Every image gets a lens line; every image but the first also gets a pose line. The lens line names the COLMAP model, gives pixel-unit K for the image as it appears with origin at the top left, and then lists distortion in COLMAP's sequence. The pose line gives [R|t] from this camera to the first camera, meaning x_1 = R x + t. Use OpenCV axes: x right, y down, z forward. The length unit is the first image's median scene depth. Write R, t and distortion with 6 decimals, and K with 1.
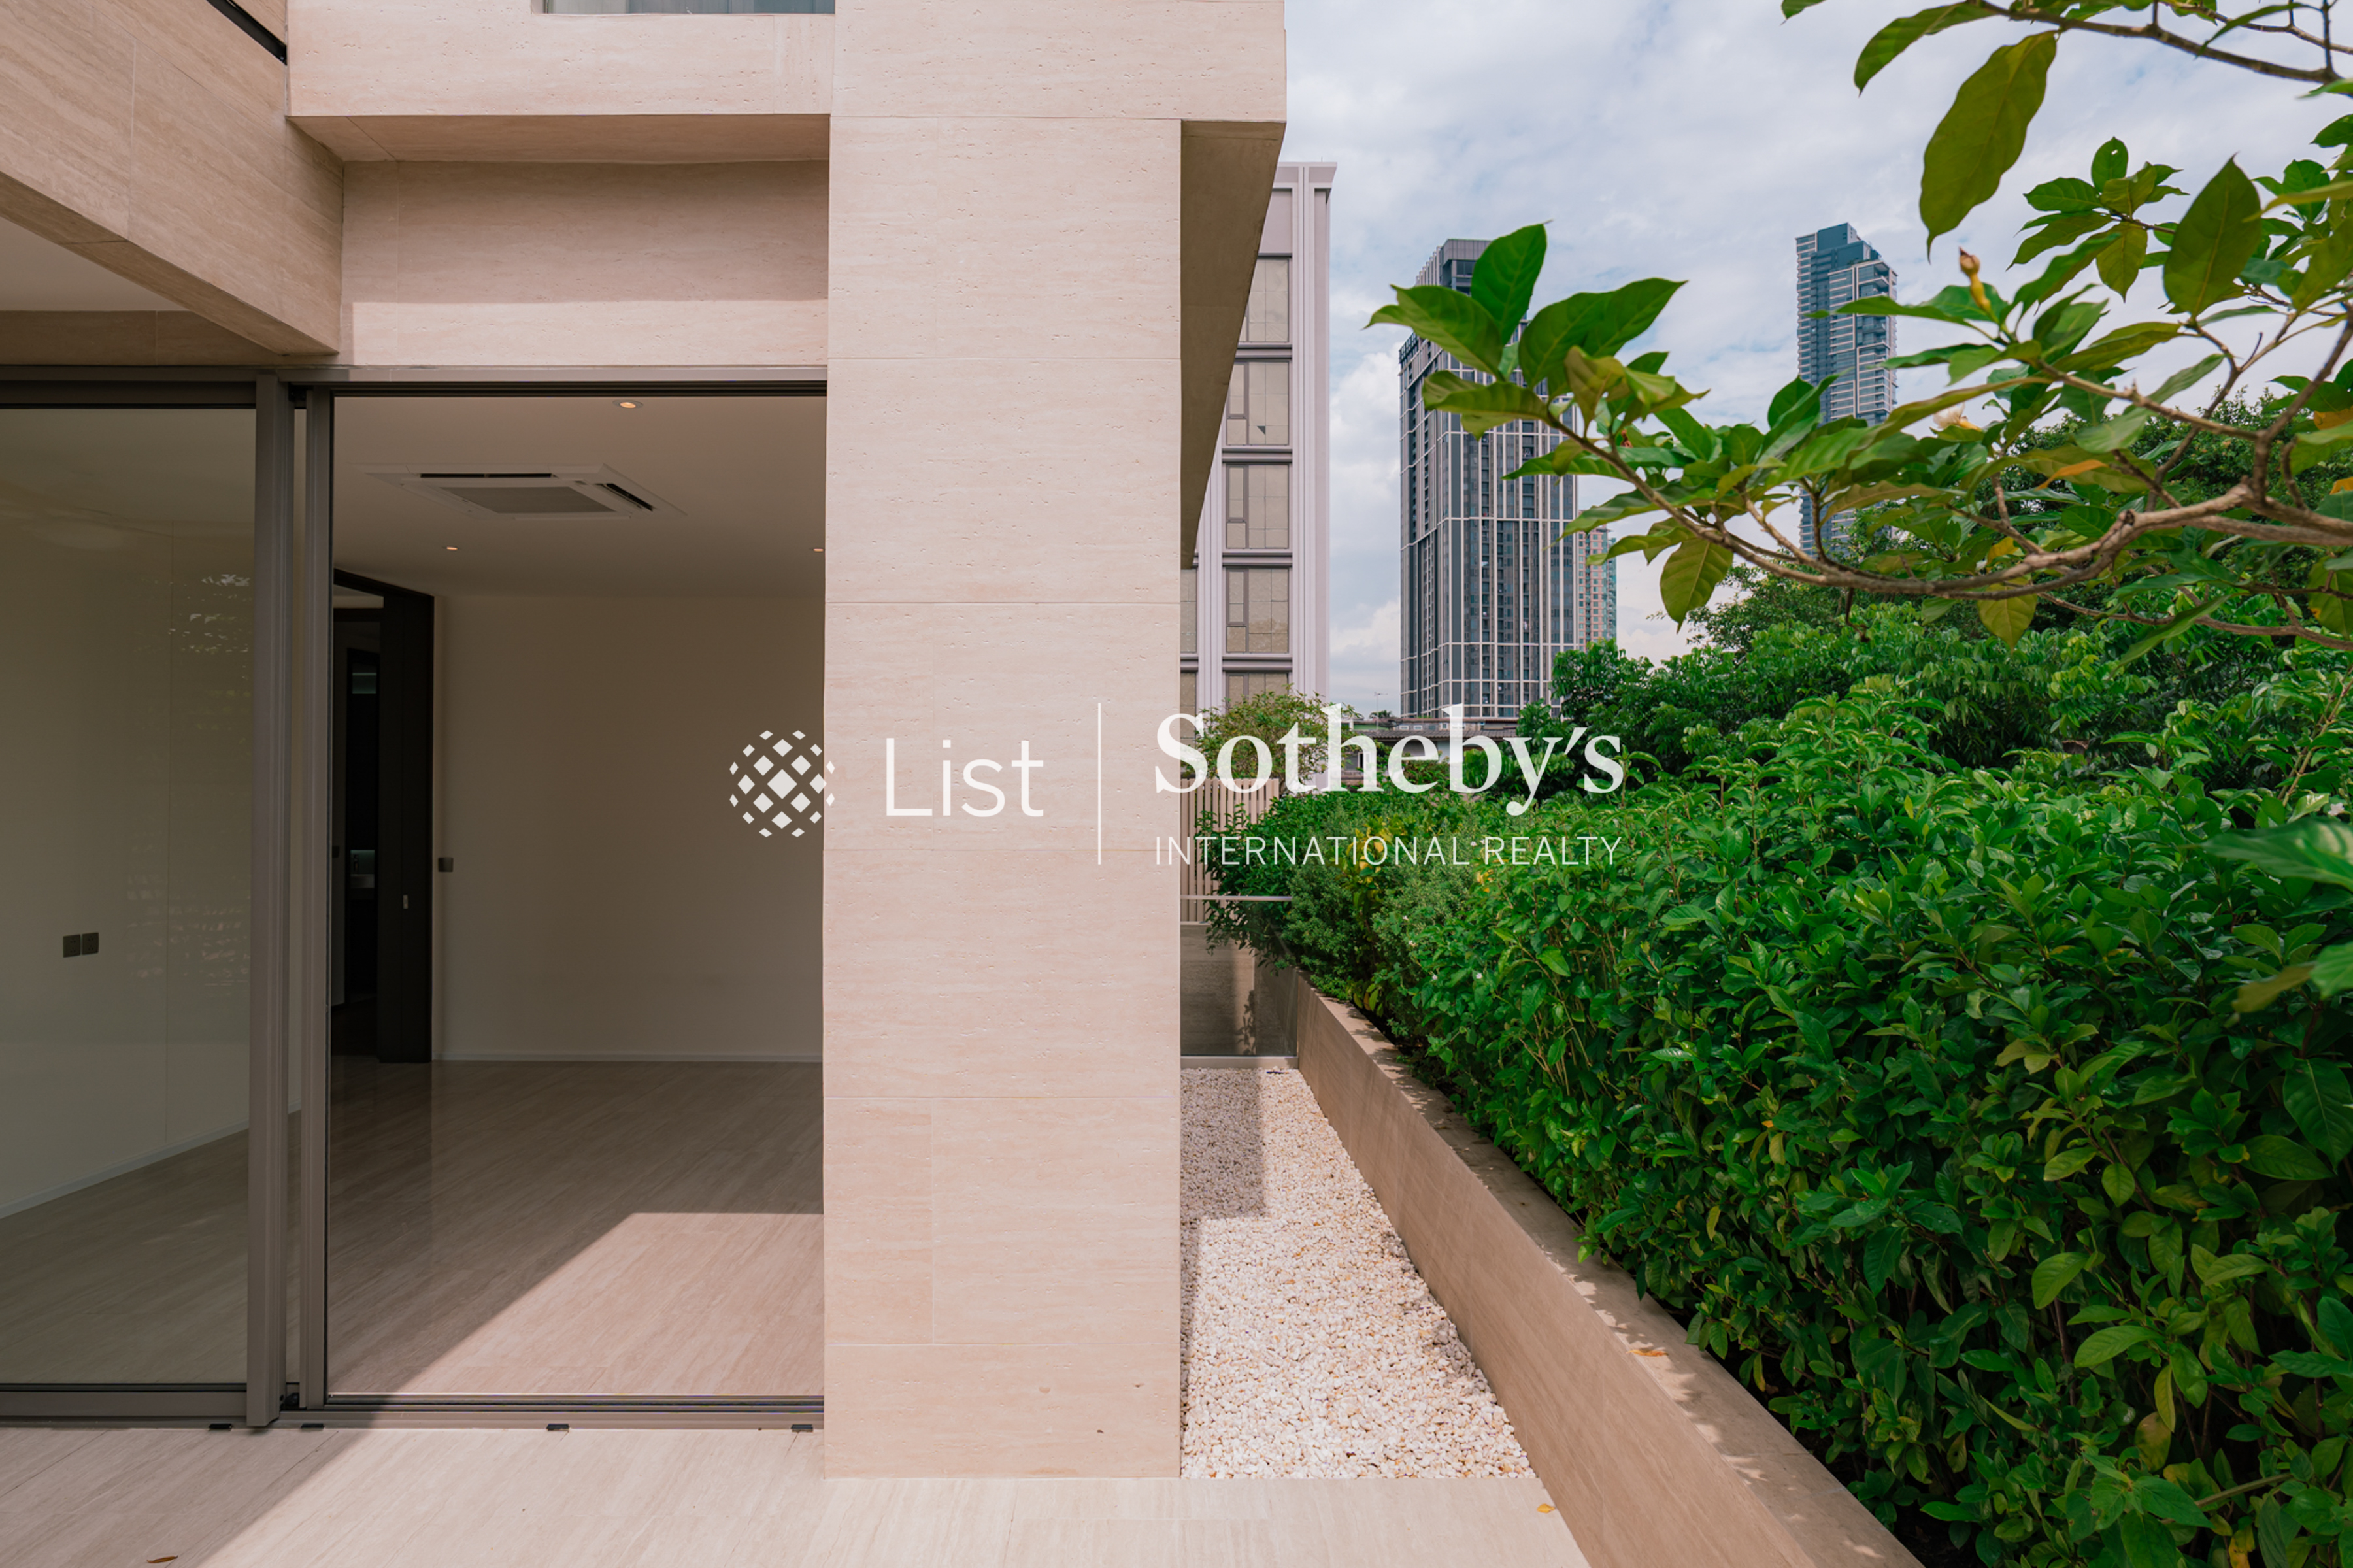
lens RADIAL K [[1377.6, 0, 1173.6], [0, 1377.6, 787.8], [0, 0, 1]] dist [-0.038032, 0.025729]
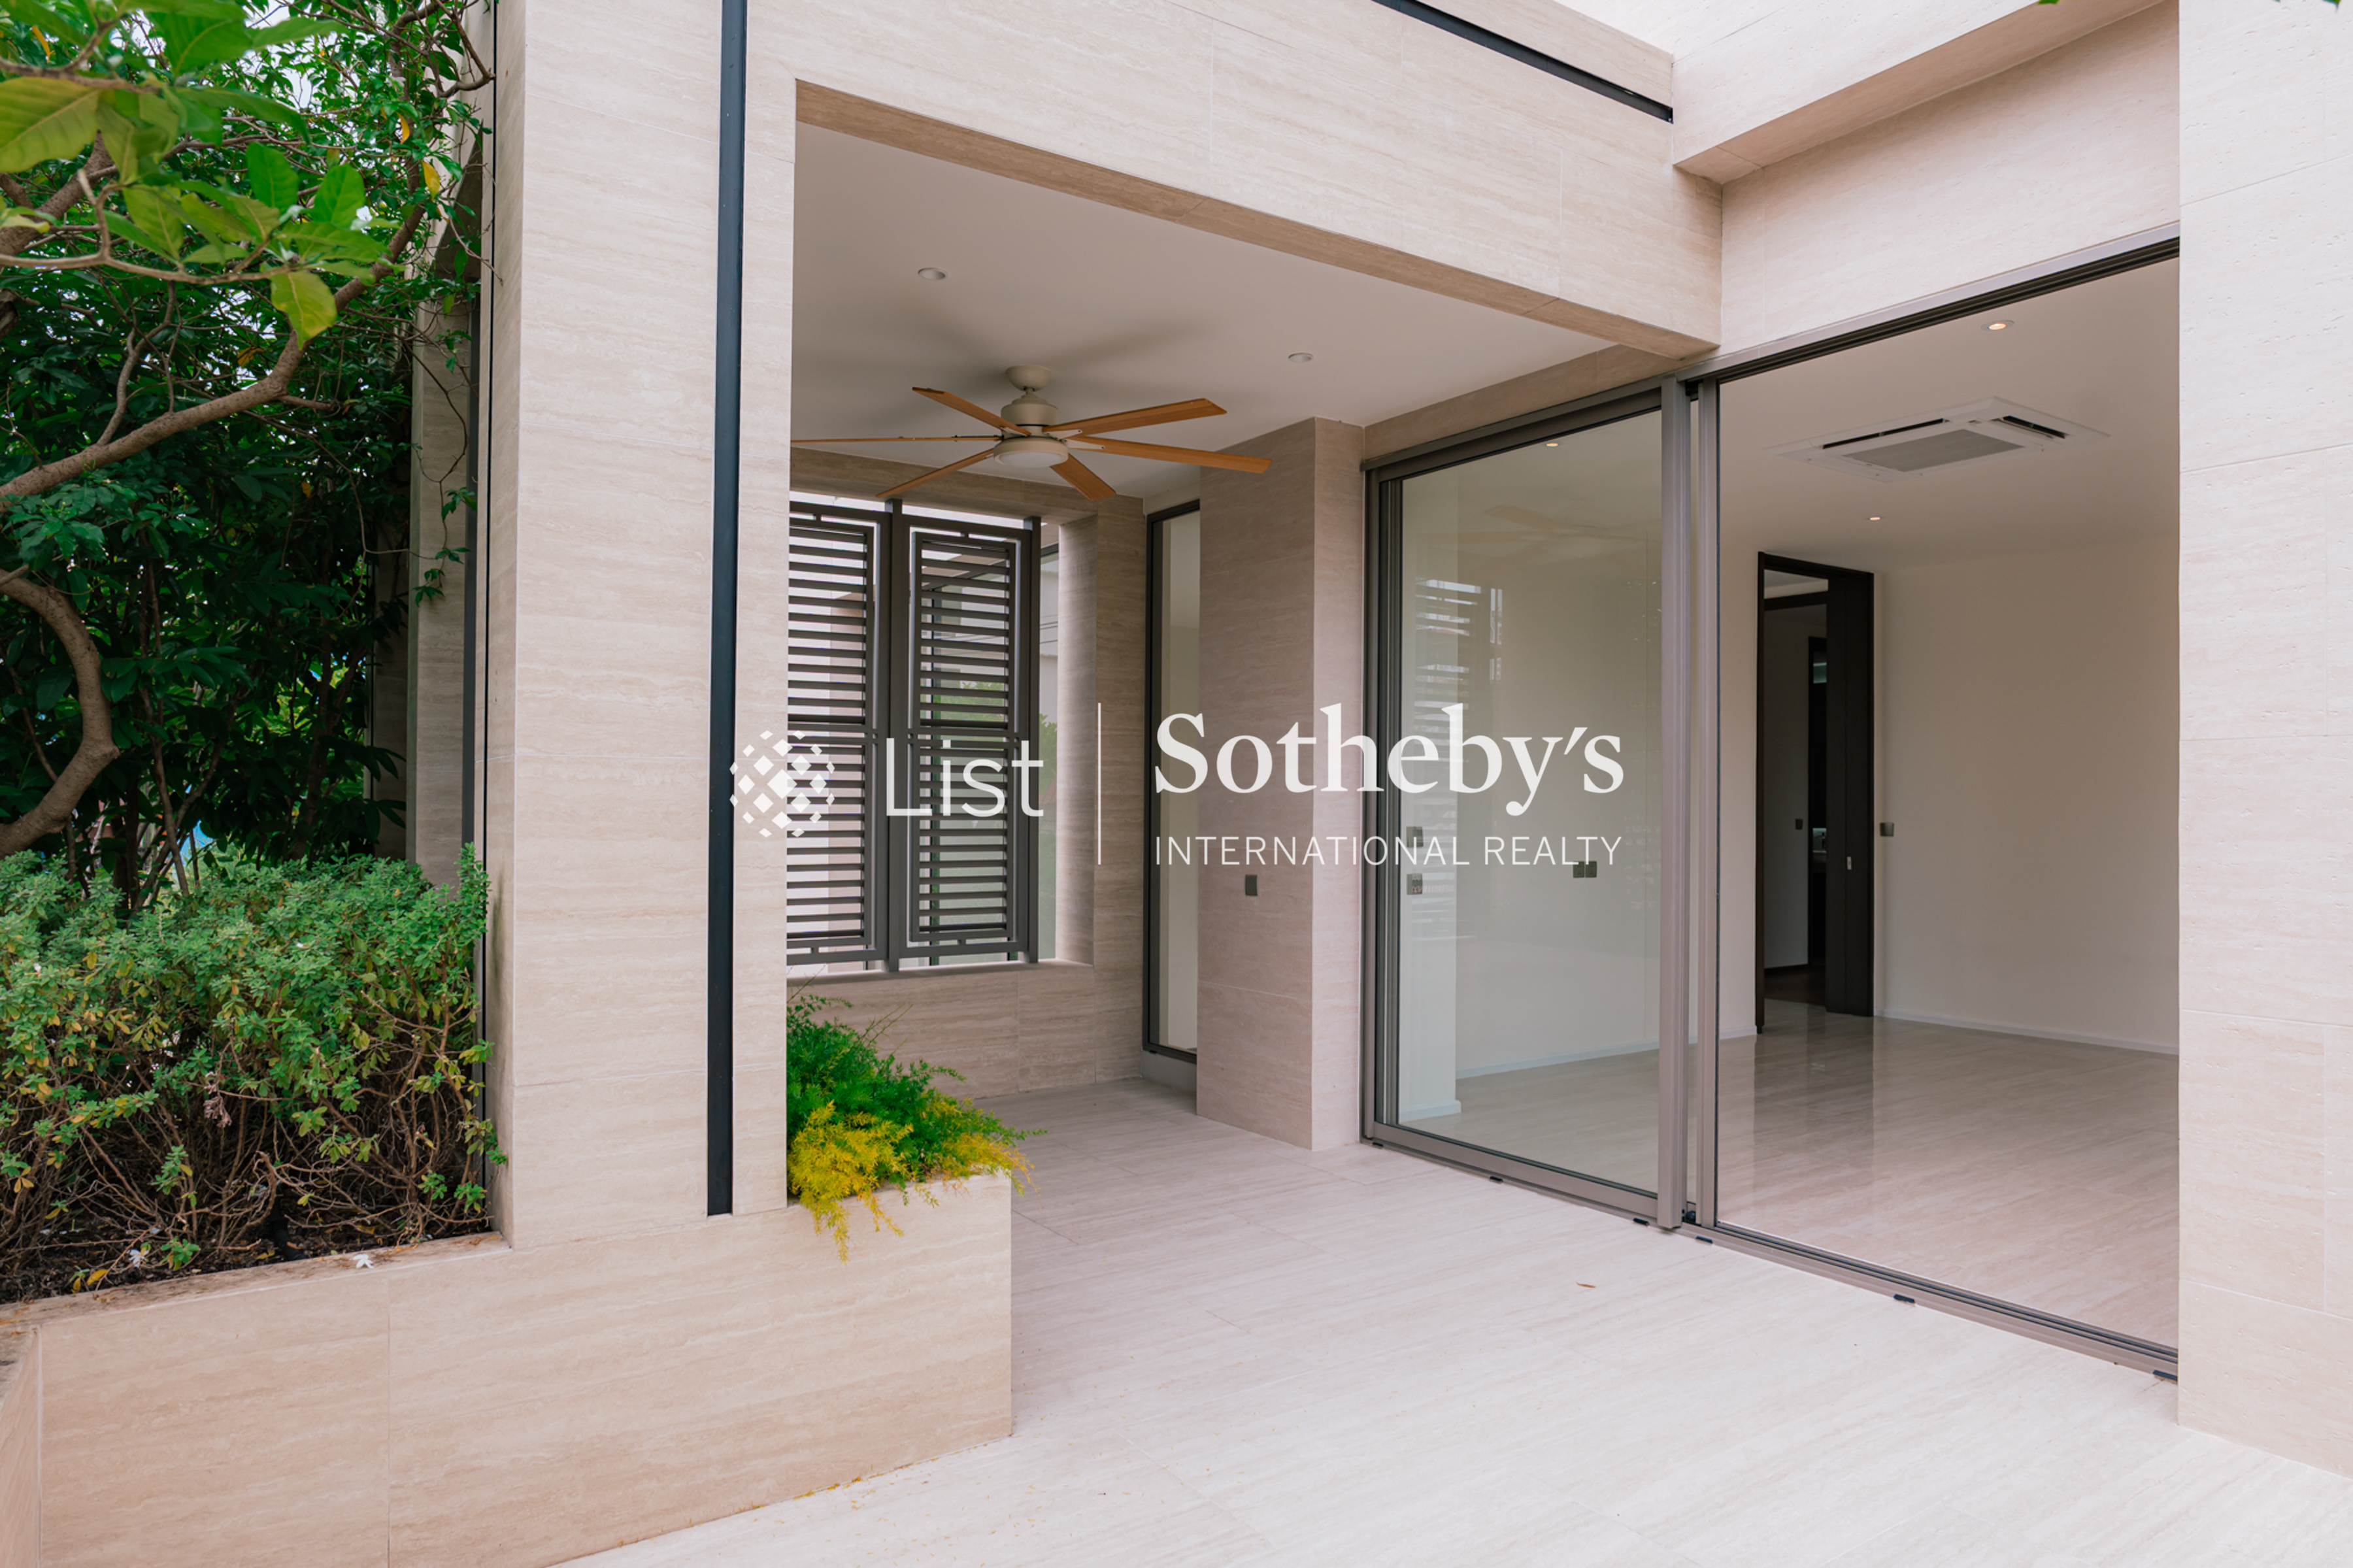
lens RADIAL K [[1436.2, 0, 1214.9], [0, 1436.2, 776.1], [0, 0, 1]] dist [0.002219, -0.000838]
pose [[0.561688, -0.024498, -0.826986, 0.174559], [0.004423, 0.999636, -0.026608, 0.091255], [0.827337, 0.011287, 0.561592, -0.067960]]
